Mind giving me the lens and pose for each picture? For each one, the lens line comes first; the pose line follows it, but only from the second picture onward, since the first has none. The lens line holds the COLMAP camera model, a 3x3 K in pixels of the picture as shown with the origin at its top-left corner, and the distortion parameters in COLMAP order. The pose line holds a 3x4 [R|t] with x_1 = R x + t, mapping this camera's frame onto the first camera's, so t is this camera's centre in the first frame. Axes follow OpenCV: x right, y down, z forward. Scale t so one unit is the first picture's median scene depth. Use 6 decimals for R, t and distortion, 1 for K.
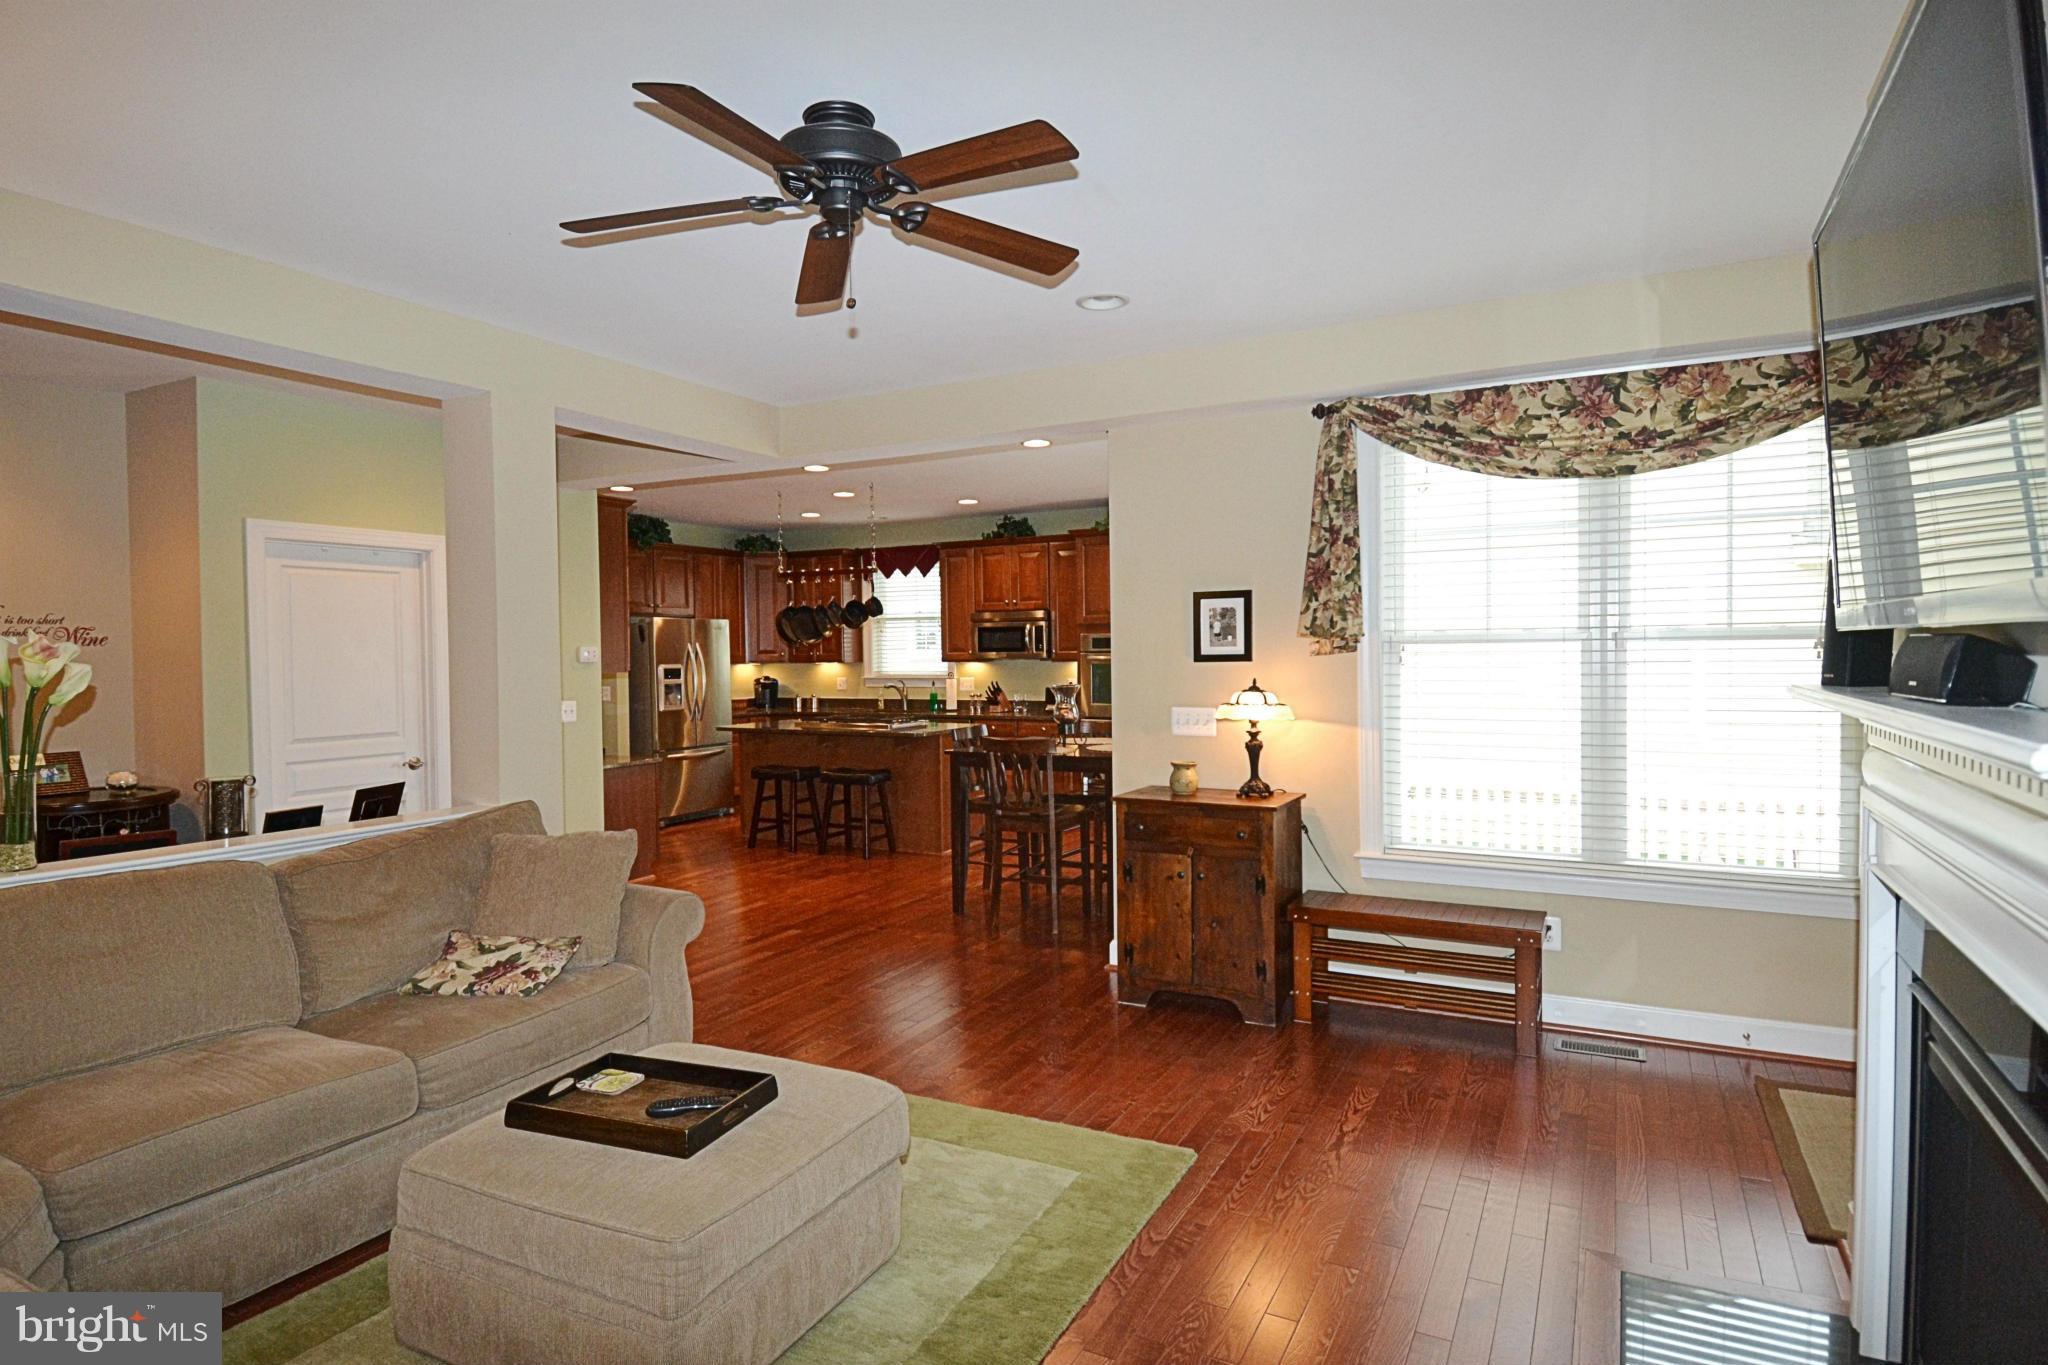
lens RADIAL K [[1116.0, 0, 1022.4], [0, 1116.0, 675.6], [0, 0, 1]] dist [0.052756, -0.055515]
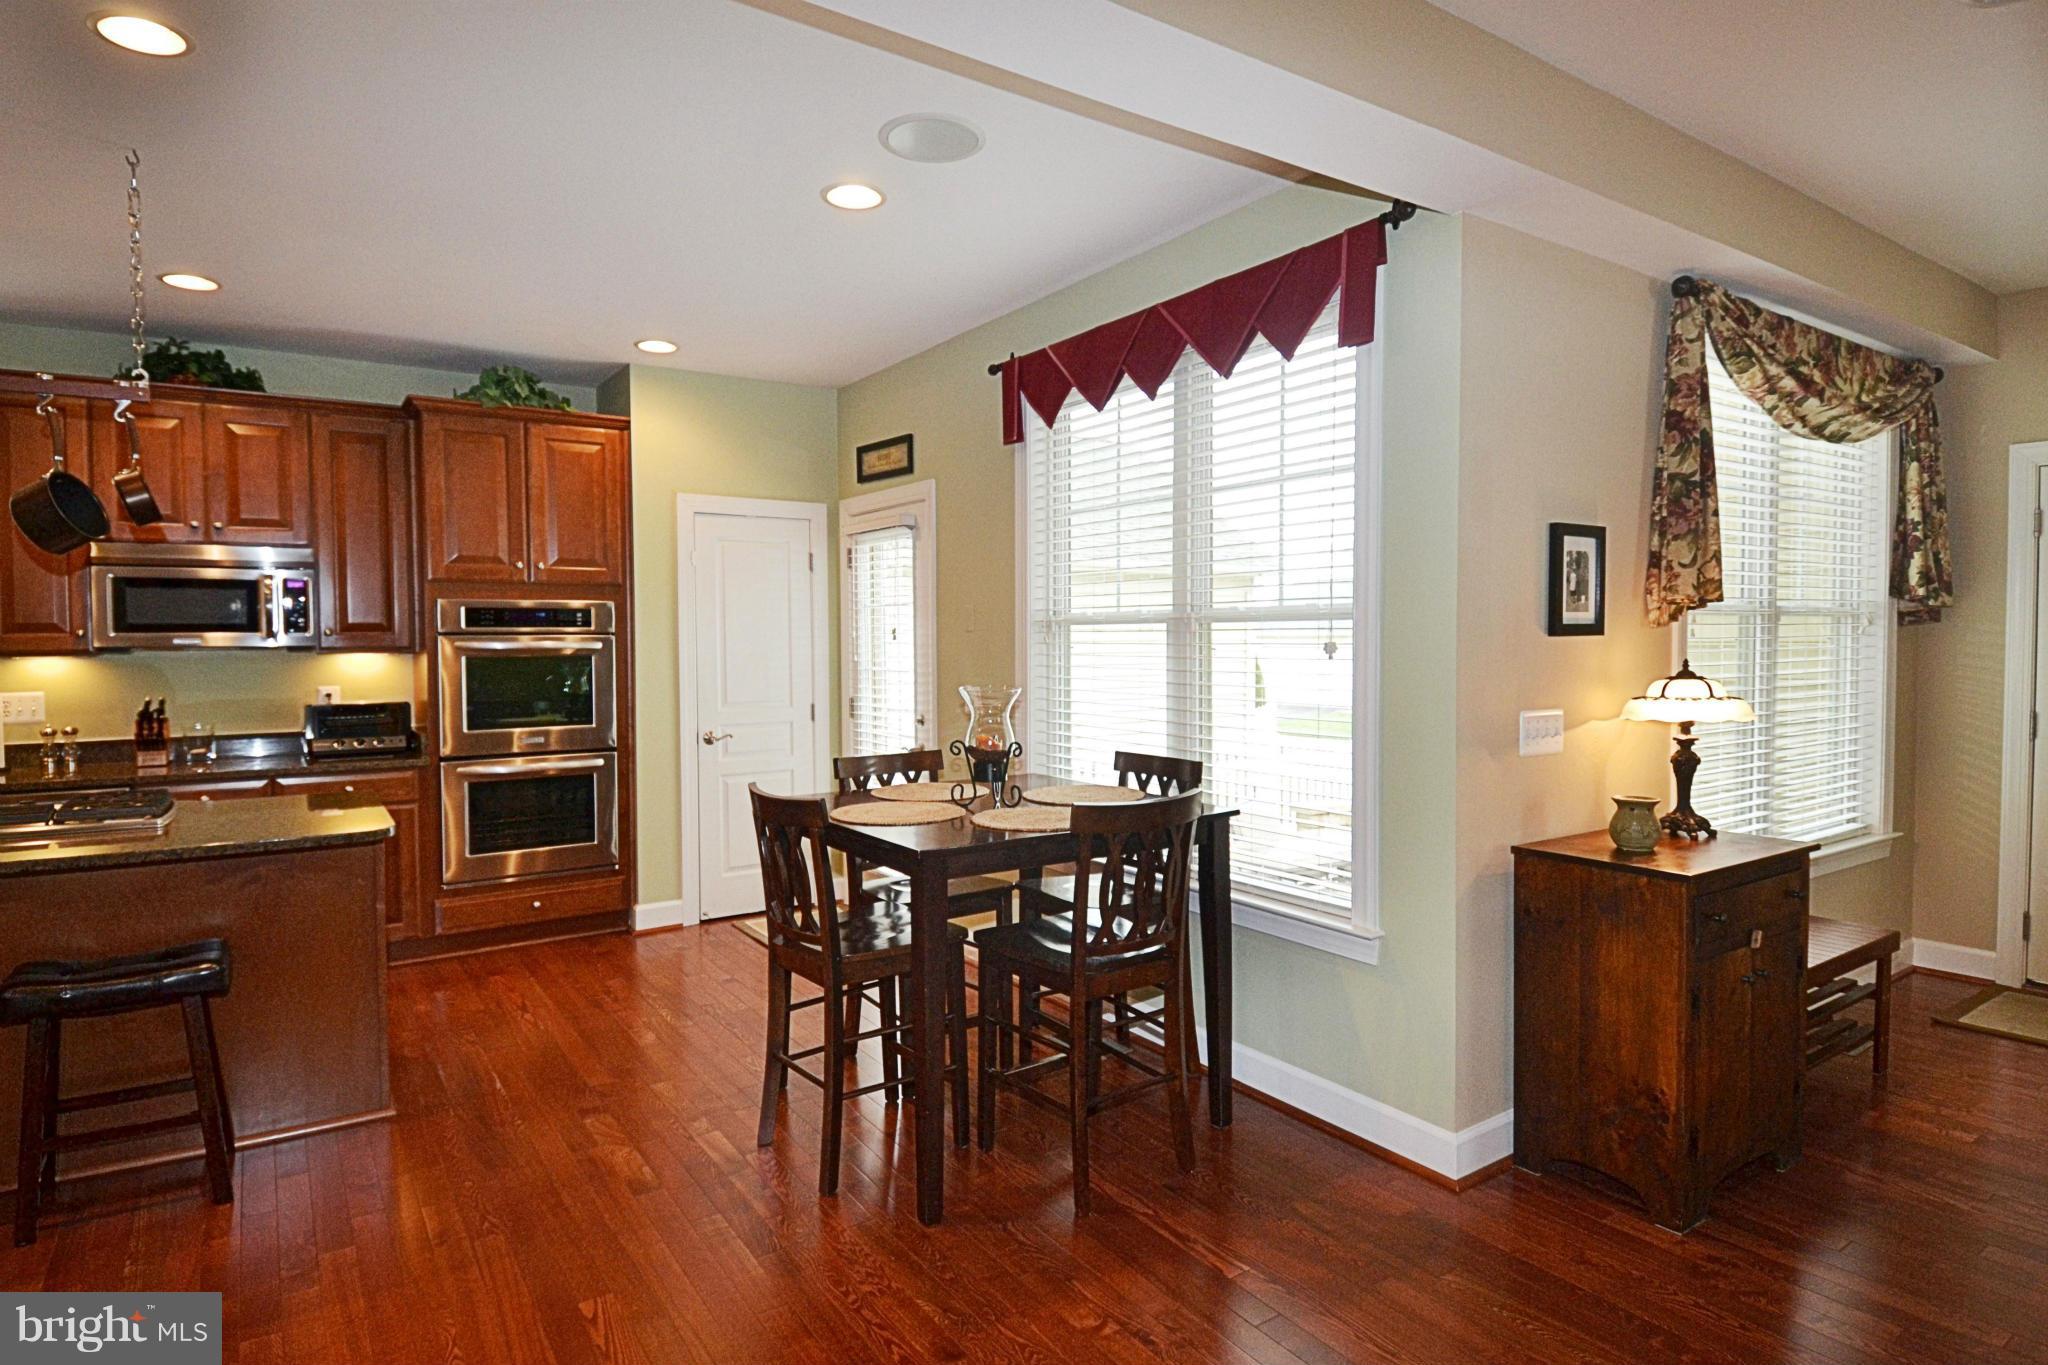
lens RADIAL K [[1077.9, 0, 1019.2], [0, 1077.9, 674.6], [0, 0, 1]] dist [0.043860, -0.049254]
pose [[0.460567, -0.023470, 0.887315, -0.252511], [0.022146, 0.999643, 0.014946, -0.003147], [-0.887349, 0.012767, 0.460922, 0.482154]]
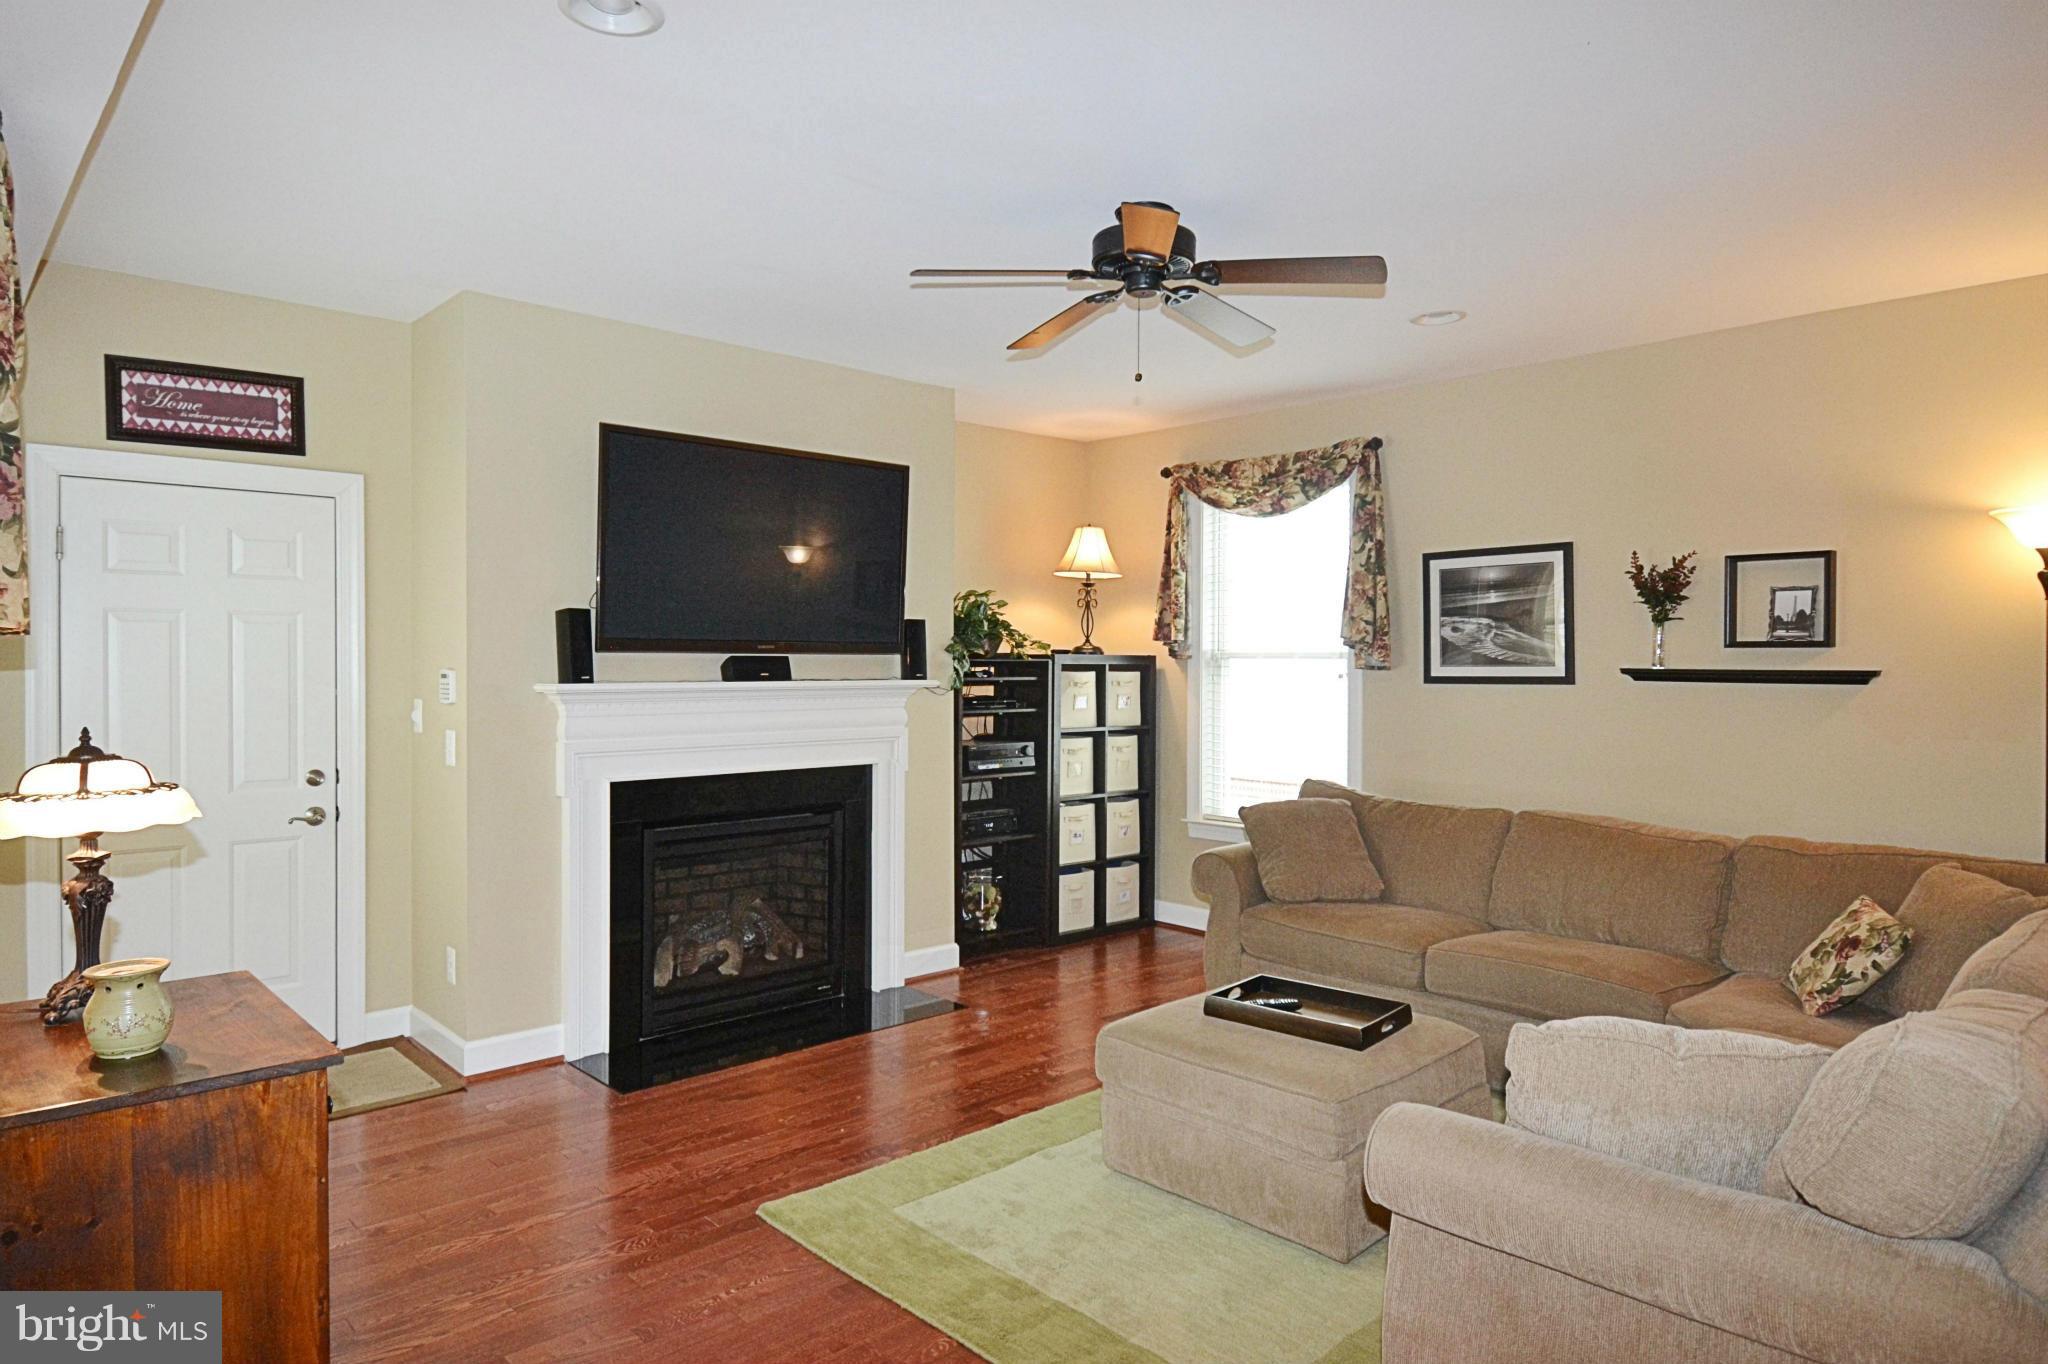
lens RADIAL K [[1240.4, 0, 1014.0], [0, 1240.4, 670.8], [0, 0, 1]] dist [0.037473, 0.000121]
pose [[-0.942642, 0.005610, 0.333757, -0.125402], [0.015471, 0.999519, 0.026896, -0.011784], [-0.333445, 0.030517, -0.942275, 0.604617]]
